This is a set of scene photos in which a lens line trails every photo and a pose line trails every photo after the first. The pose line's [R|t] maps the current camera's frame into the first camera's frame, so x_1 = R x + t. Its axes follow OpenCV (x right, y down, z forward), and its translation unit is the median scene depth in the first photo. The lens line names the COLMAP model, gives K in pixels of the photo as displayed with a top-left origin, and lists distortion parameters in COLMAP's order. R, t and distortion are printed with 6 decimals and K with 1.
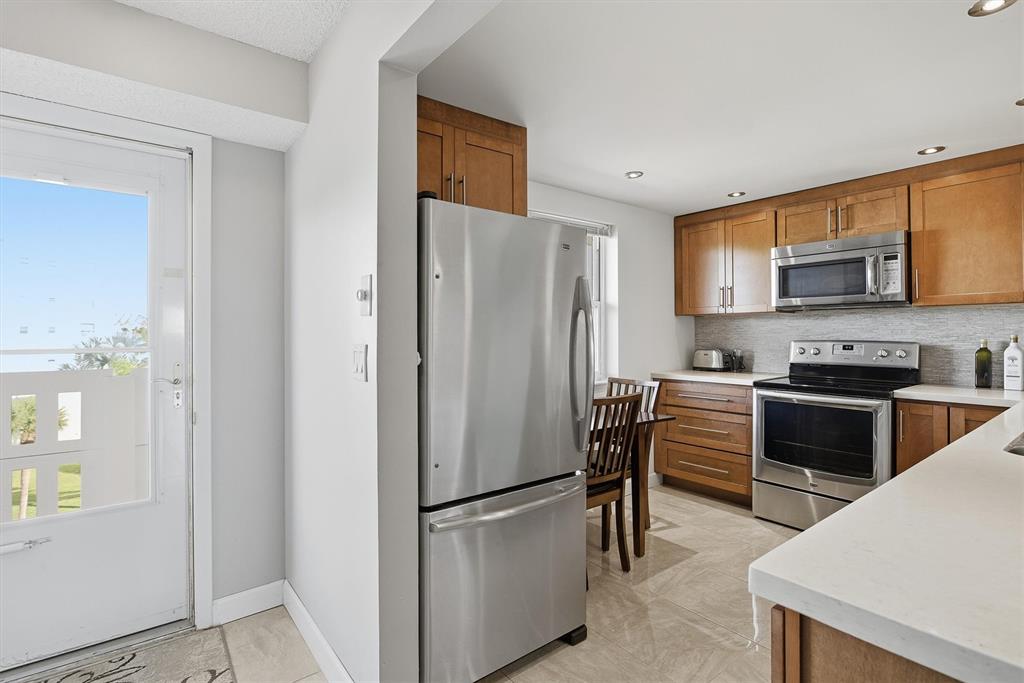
lens RADIAL K [[491.7, 0, 509.8], [0, 491.7, 313.9], [0, 0, 1]] dist [-0.002049, 0.000055]
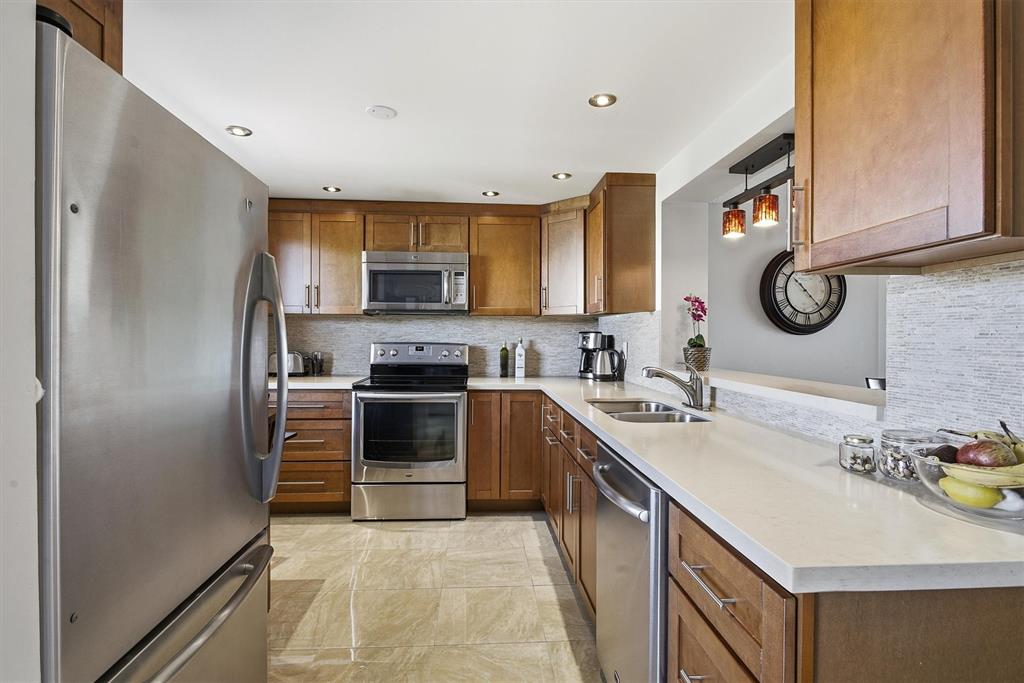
lens RADIAL K [[493.3, 0, 505.7], [0, 493.3, 331.1], [0, 0, 1]] dist [-0.003770, 0.000895]
pose [[0.567024, 0.015718, 0.823551, -0.146406], [-0.041647, 0.999086, 0.009607, 0.008862], [-0.822648, -0.039746, 0.567161, 0.196123]]
